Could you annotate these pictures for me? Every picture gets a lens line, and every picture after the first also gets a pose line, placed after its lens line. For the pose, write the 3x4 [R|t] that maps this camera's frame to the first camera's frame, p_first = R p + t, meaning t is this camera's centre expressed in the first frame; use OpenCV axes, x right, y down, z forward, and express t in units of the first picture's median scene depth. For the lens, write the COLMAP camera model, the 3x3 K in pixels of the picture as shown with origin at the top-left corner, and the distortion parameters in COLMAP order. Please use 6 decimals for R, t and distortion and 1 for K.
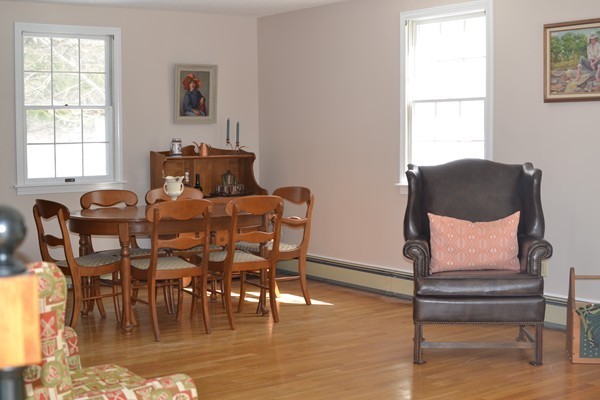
lens RADIAL K [[942.4, 0, 299.4], [0, 942.4, 203.1], [0, 0, 1]] dist [-0.150924, 0.000000]
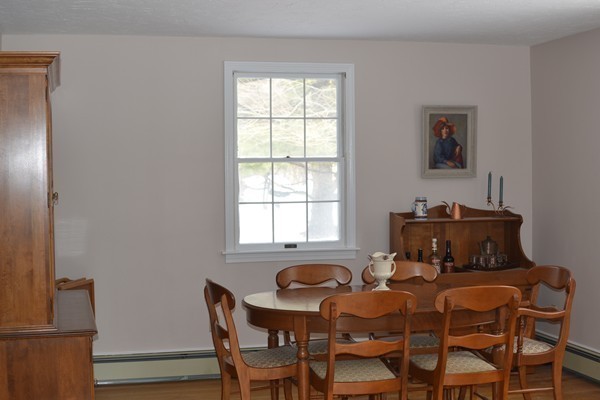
lens RADIAL K [[942.4, 0, 299.5], [0, 942.4, 197.9], [0, 0, 1]] dist [-0.150924, 0.000000]
pose [[0.930530, 0.008180, -0.366125, 0.068361], [-0.024191, 0.998940, -0.039165, -0.033251], [0.365416, 0.045301, 0.929741, 0.201409]]
